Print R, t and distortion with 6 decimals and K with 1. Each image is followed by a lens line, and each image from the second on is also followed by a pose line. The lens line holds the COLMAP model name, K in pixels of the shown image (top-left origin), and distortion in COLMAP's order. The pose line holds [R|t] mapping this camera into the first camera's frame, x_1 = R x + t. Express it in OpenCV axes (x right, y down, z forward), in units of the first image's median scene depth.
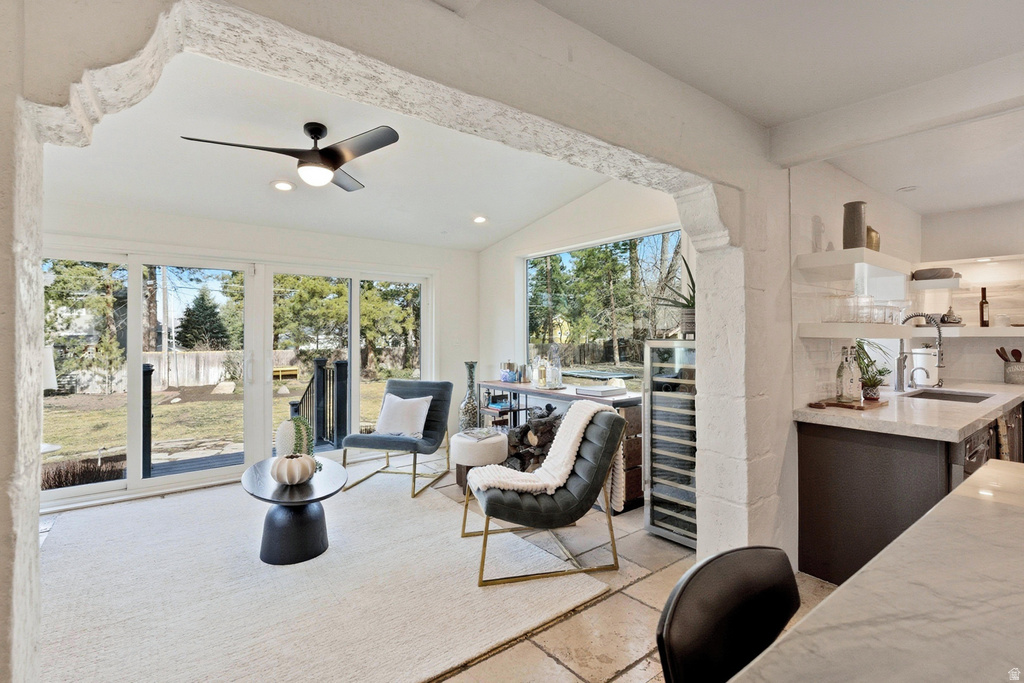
lens RADIAL K [[477.4, 0, 517.2], [0, 477.4, 328.2], [0, 0, 1]] dist [0.000328, 0.000489]
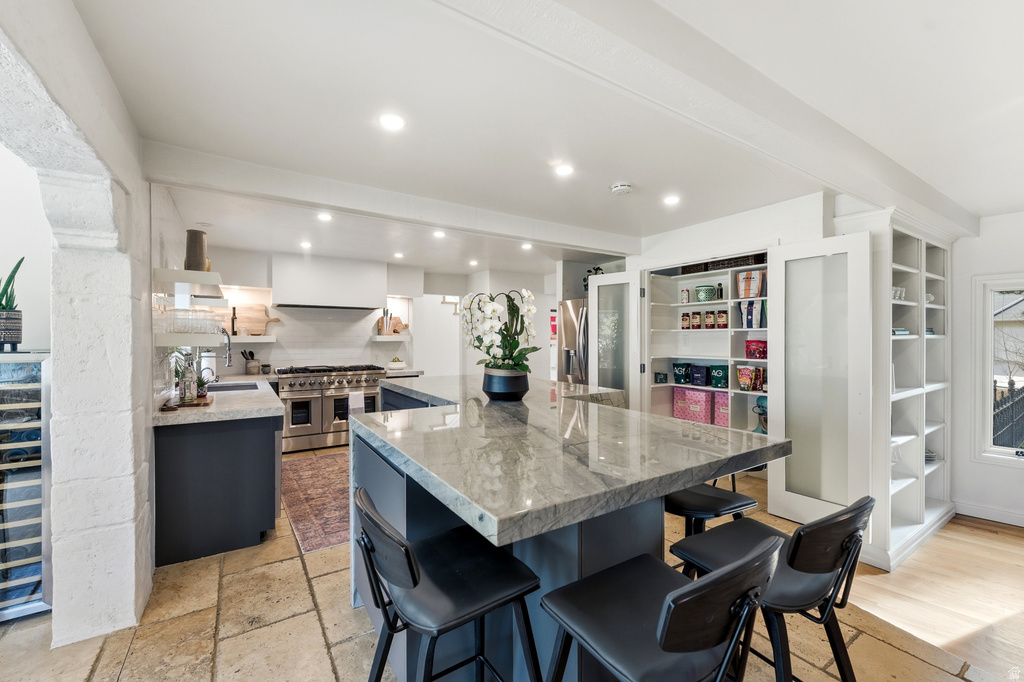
lens RADIAL K [[419.3, 0, 513.4], [0, 419.3, 339.1], [0, 0, 1]] dist [0.001229, 0.000042]
pose [[0.085677, -0.002170, 0.996321, -0.165102], [-0.012954, 0.999911, 0.003291, -0.006564], [-0.996239, -0.013189, 0.085641, 0.085621]]
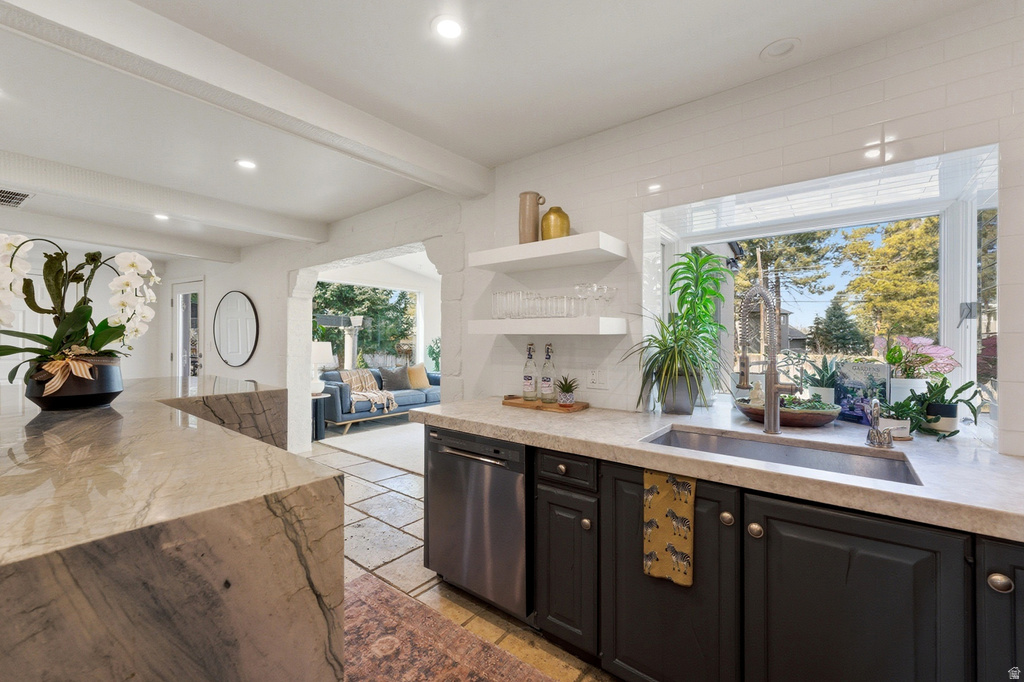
lens RADIAL K [[419.3, 0, 513.4], [0, 419.3, 339.1], [0, 0, 1]] dist [0.001229, 0.000042]
pose [[0.234476, -0.000438, -0.972122, 0.994203], [0.008863, 0.999959, 0.001687, 0.019012], [0.972082, -0.009012, 0.234470, 0.502723]]
